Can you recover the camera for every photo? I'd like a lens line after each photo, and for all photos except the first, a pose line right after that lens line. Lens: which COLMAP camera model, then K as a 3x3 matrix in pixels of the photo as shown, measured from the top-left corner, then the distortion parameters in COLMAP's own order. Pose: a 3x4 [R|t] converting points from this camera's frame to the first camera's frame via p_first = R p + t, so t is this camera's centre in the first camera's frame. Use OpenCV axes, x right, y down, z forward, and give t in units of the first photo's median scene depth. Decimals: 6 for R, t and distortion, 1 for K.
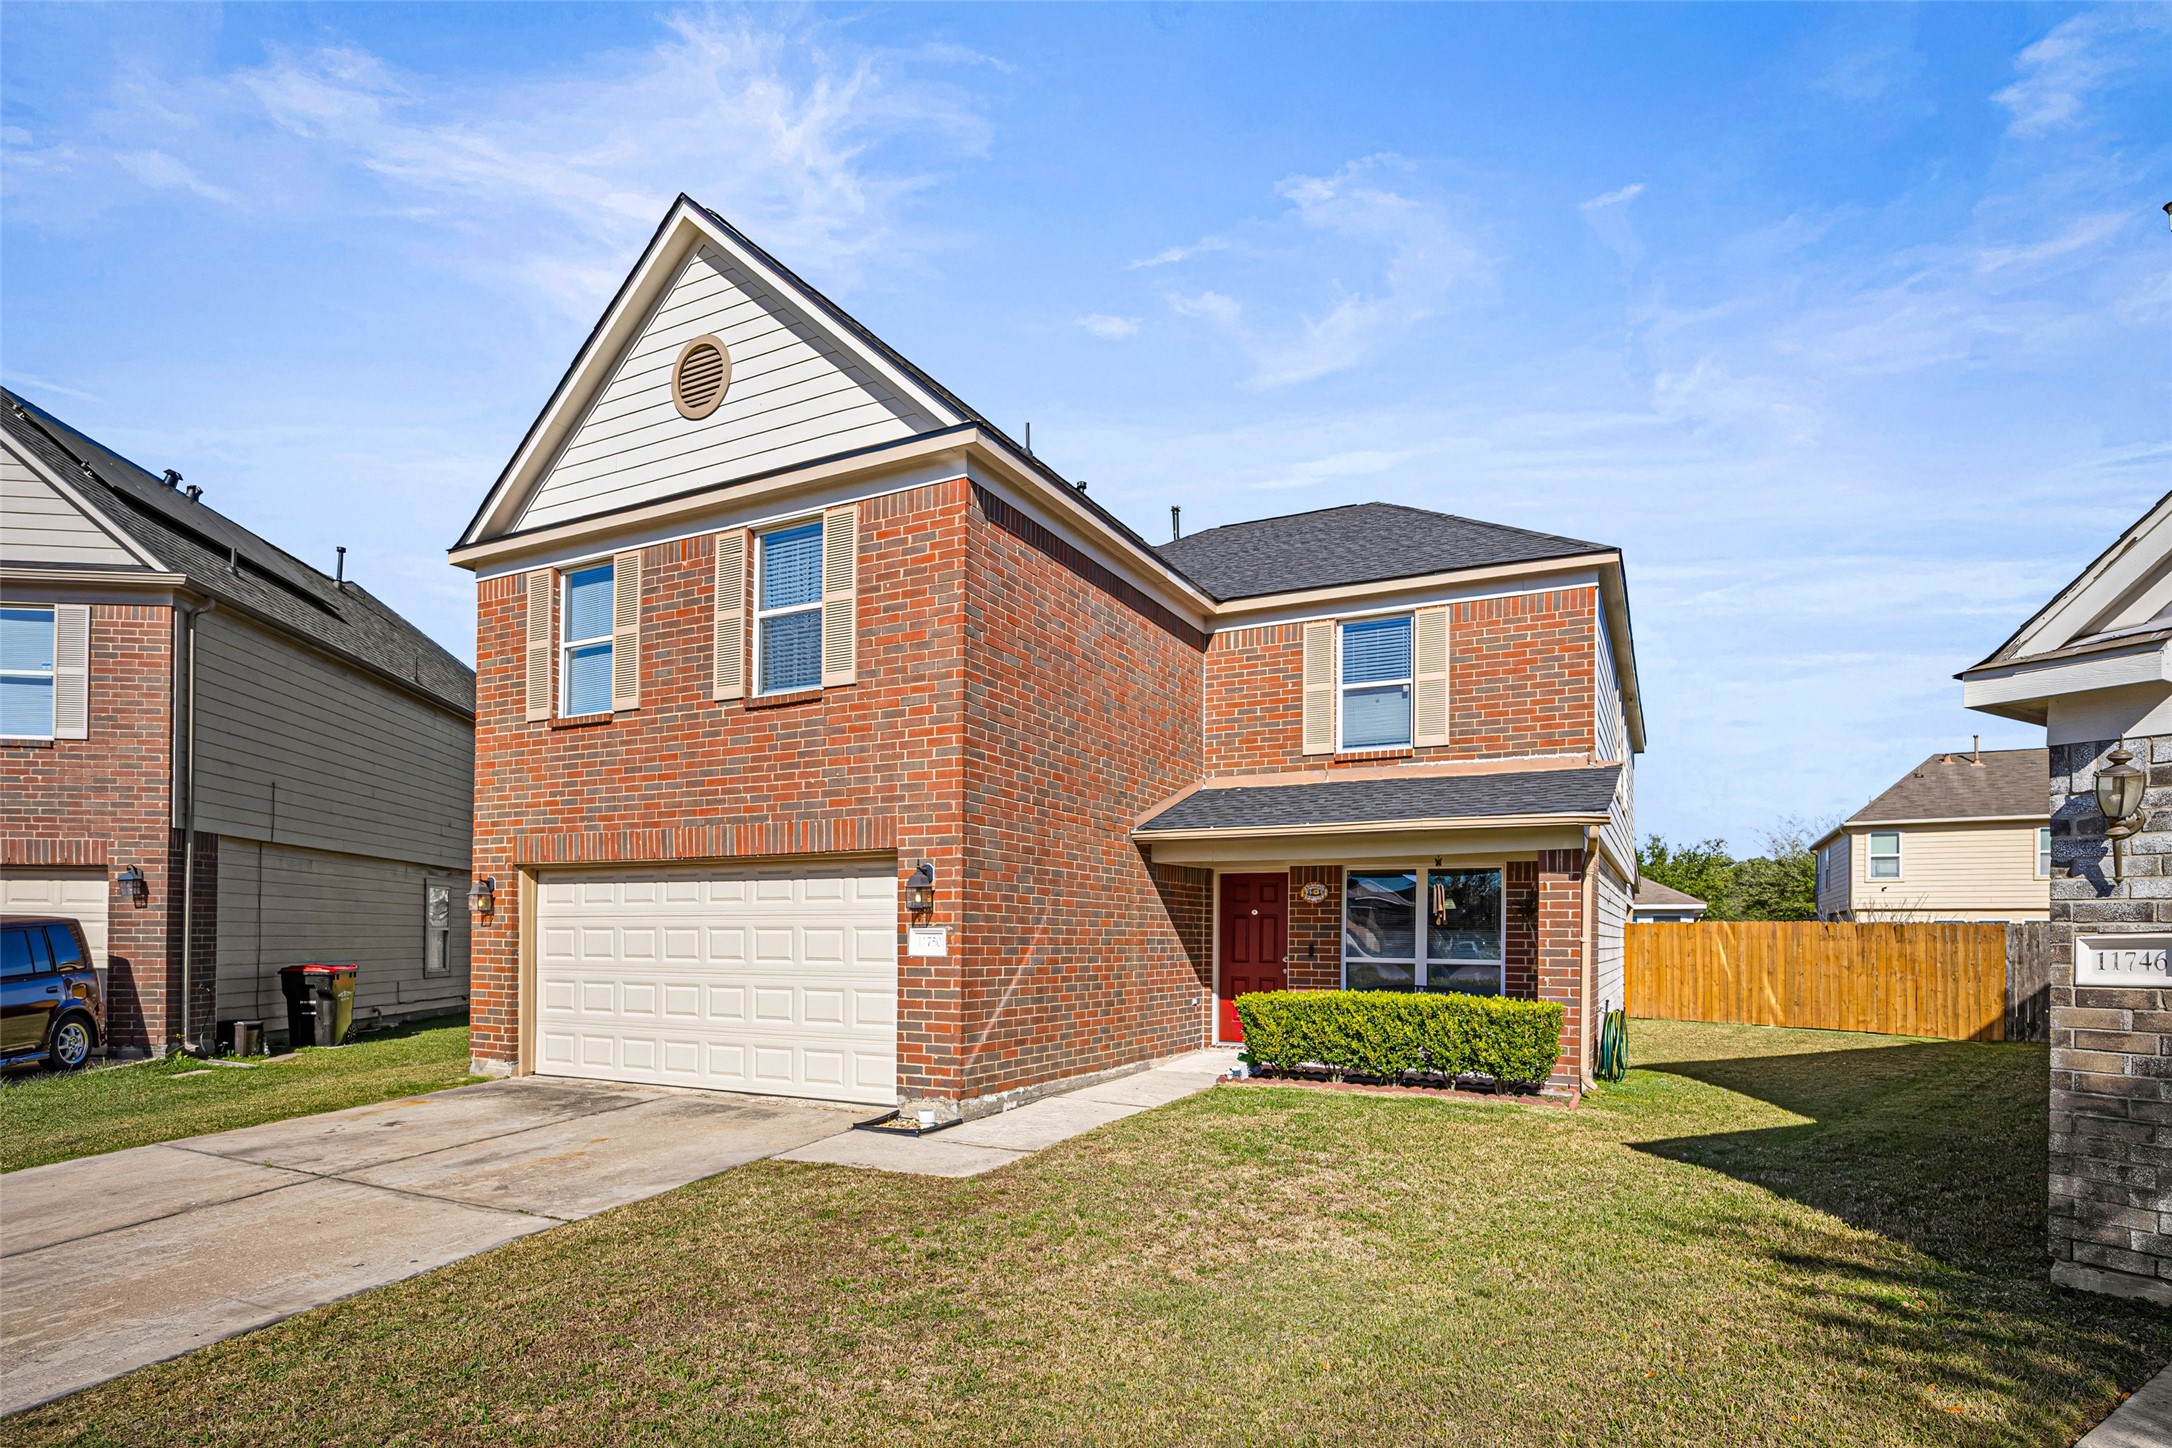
lens RADIAL K [[1101.6, 0, 1086.0], [0, 1101.6, 724.0], [0, 0, 1]] dist [-0.000019, -0.000025]
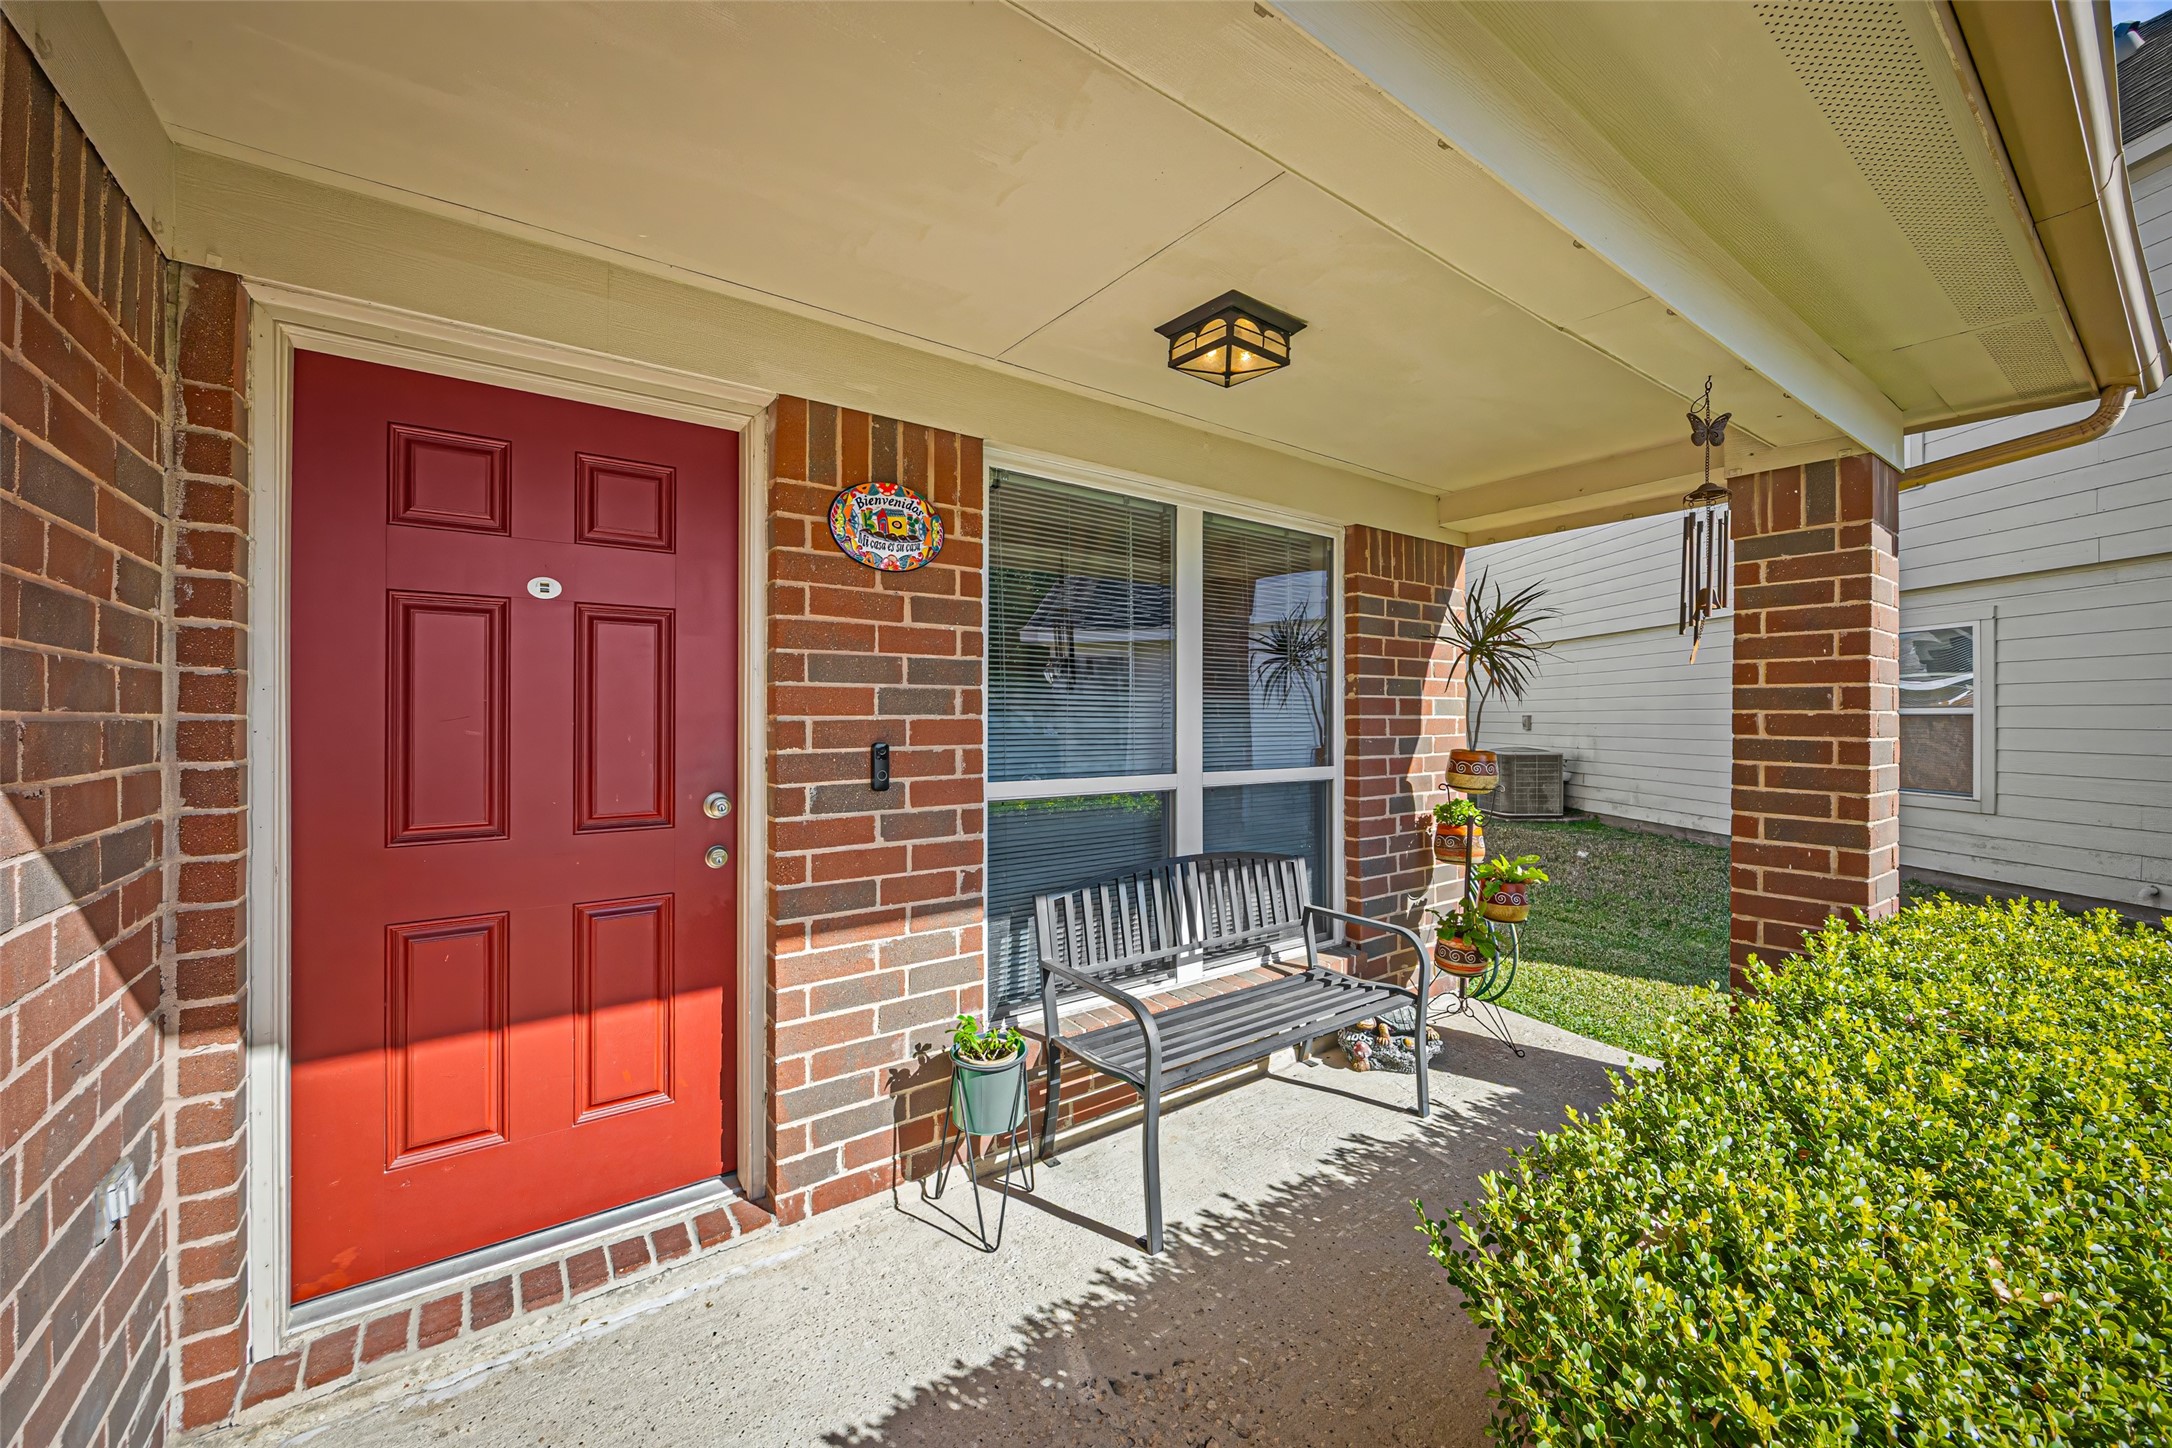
lens RADIAL K [[834.4, 0, 1086.0], [0, 834.4, 724.0], [0, 0, 1]] dist [0.000053, 0.000021]
pose [[0.438171, -0.013826, 0.898786, 0.060638], [-0.167007, 0.981221, 0.096513, 0.165502], [-0.883241, -0.192393, 0.427633, 0.851679]]
